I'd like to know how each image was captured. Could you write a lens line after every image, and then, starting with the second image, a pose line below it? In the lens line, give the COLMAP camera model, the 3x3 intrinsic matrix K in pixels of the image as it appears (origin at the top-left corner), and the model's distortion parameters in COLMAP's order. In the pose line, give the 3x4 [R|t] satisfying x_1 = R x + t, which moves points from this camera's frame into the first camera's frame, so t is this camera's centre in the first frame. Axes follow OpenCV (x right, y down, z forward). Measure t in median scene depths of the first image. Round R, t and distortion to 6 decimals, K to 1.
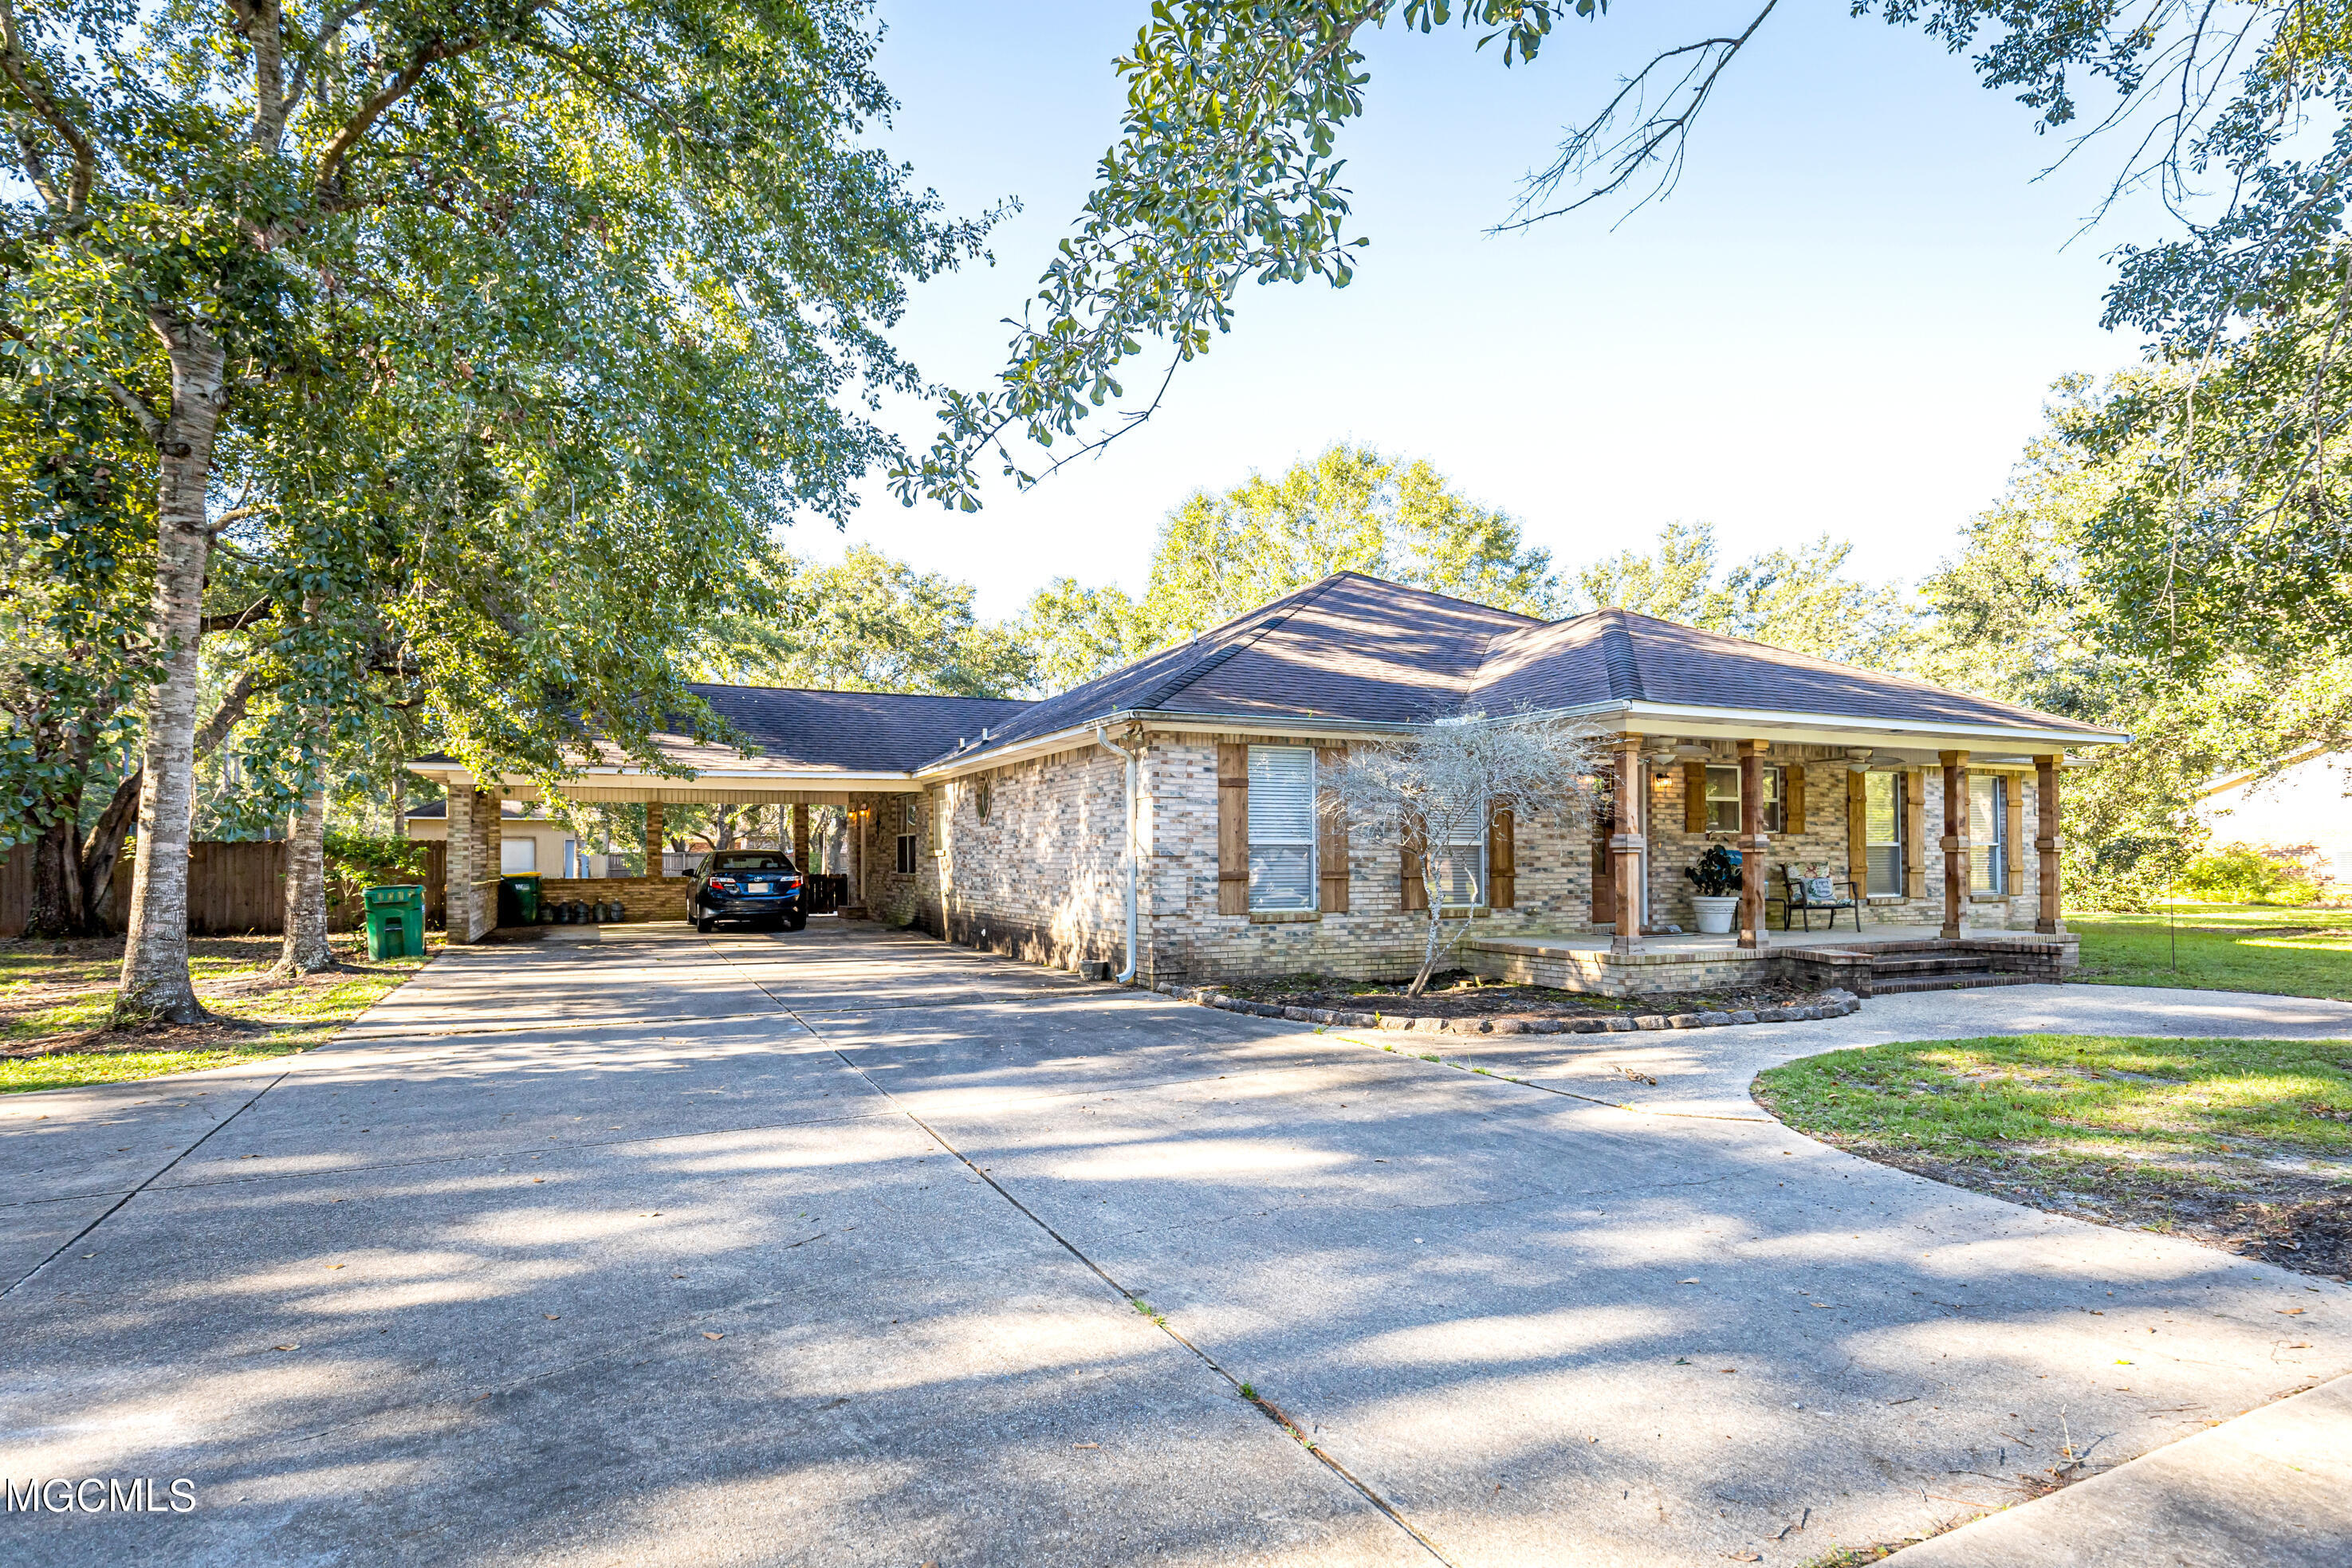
lens RADIAL K [[1165.1, 0, 1081.5], [0, 1165.1, 856.1], [0, 0, 1]] dist [0.005953, -0.001260]
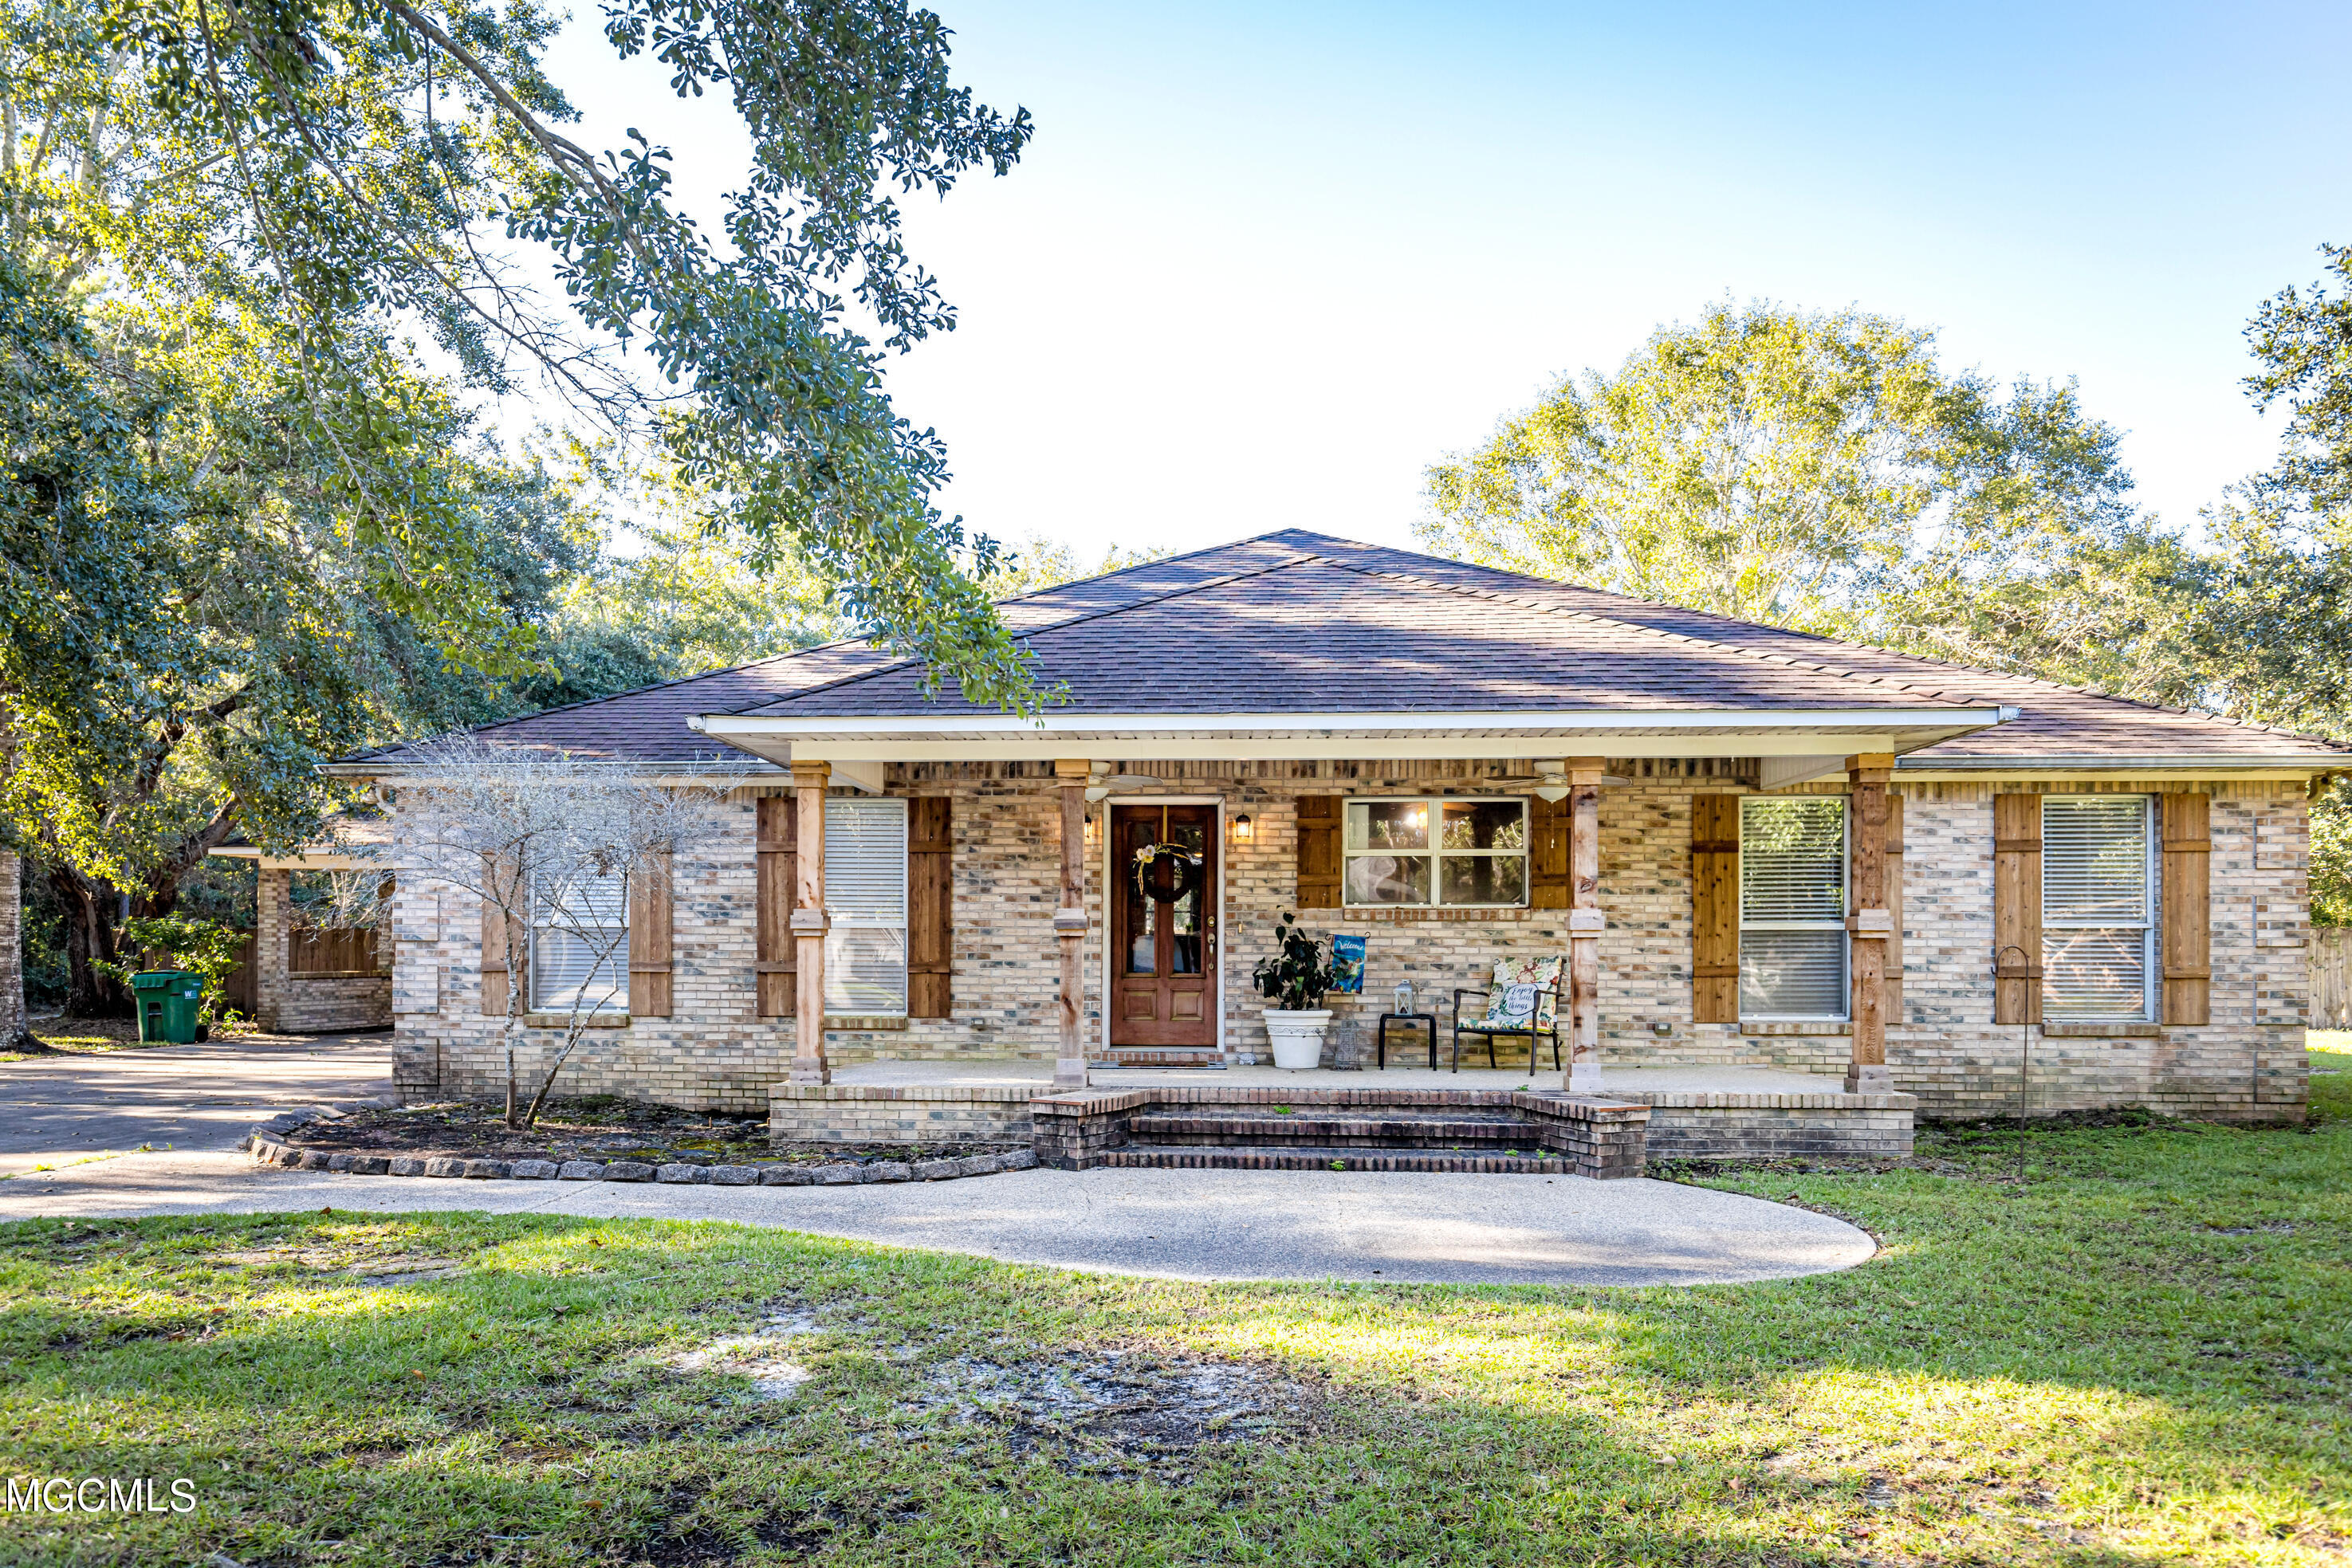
lens RADIAL K [[1587.8, 0, 1189.2], [0, 1587.8, 943.0], [0, 0, 1]] dist [-0.009012, -0.000639]
pose [[0.885090, 0.001067, -0.465418, 0.920230], [-0.005967, 0.999941, -0.009055, 0.007133], [0.465381, 0.010792, 0.885045, 0.231882]]
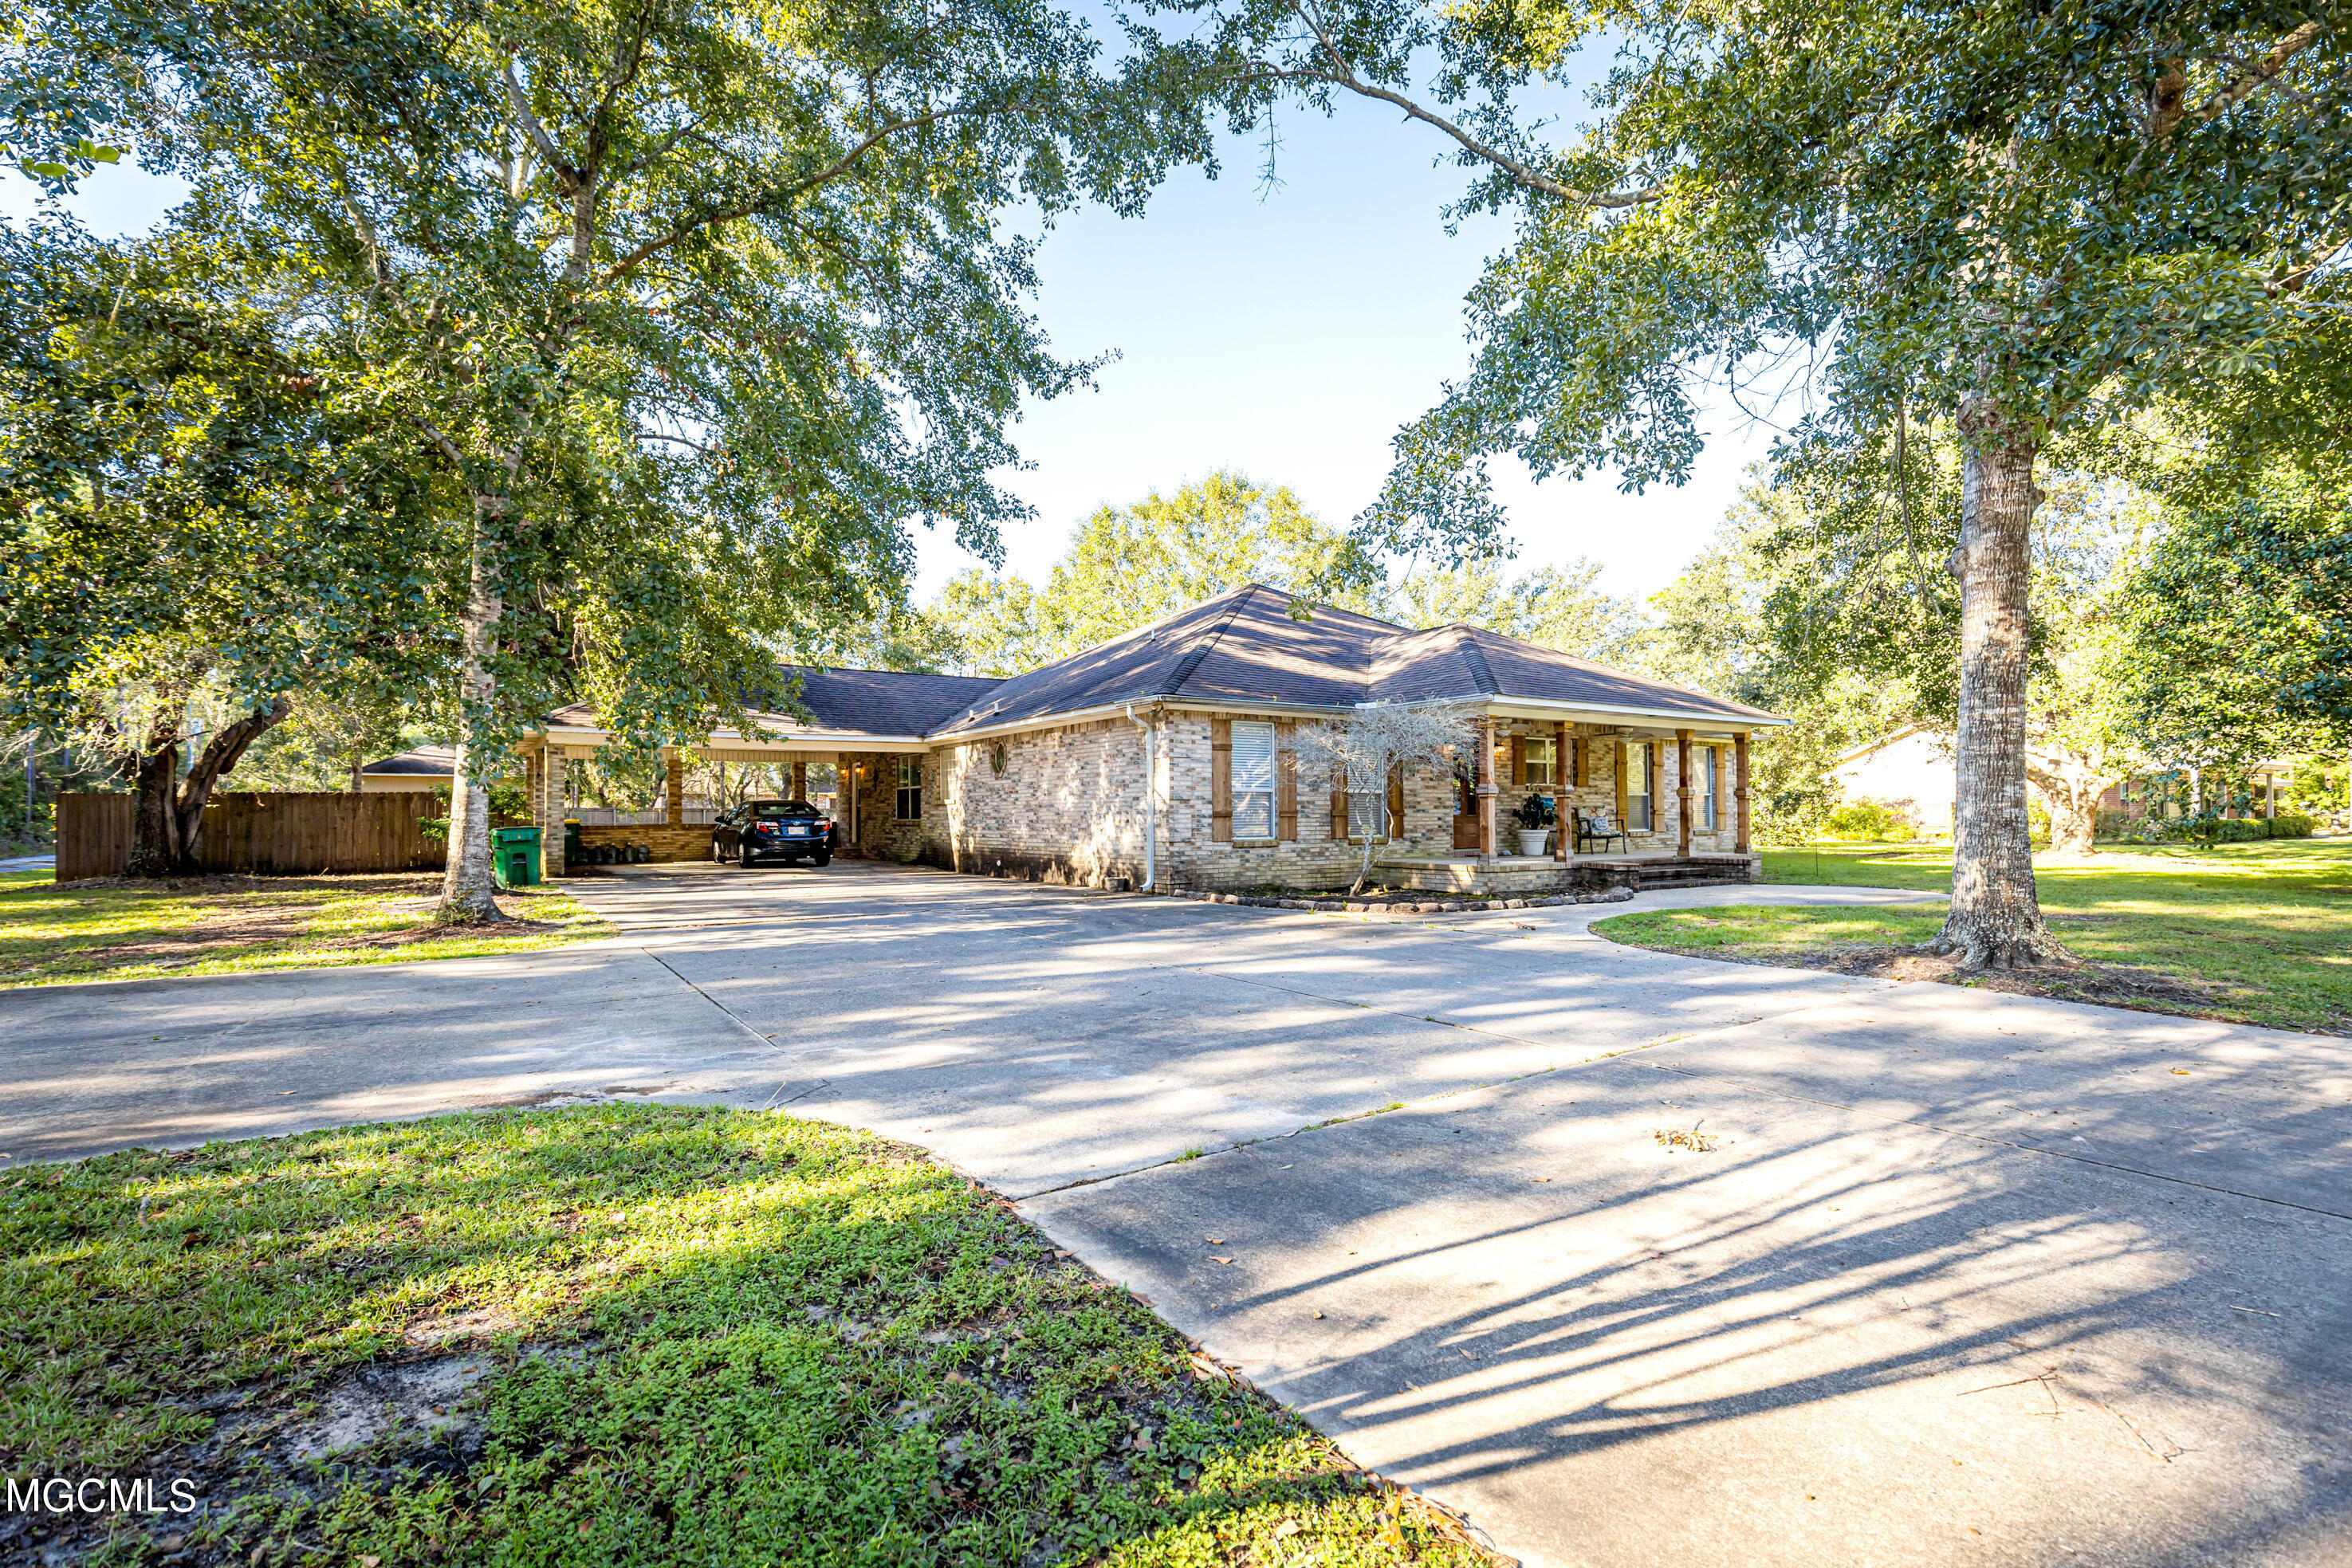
lens RADIAL K [[1072.4, 0, 1098.5], [0, 1072.4, 813.3], [0, 0, 1]] dist [0.002177, -0.000712]
pose [[0.988241, -0.002065, 0.152888, -0.187290], [0.002337, 0.999996, -0.001603, 0.015807], [-0.152884, 0.001942, 0.988242, -0.218555]]
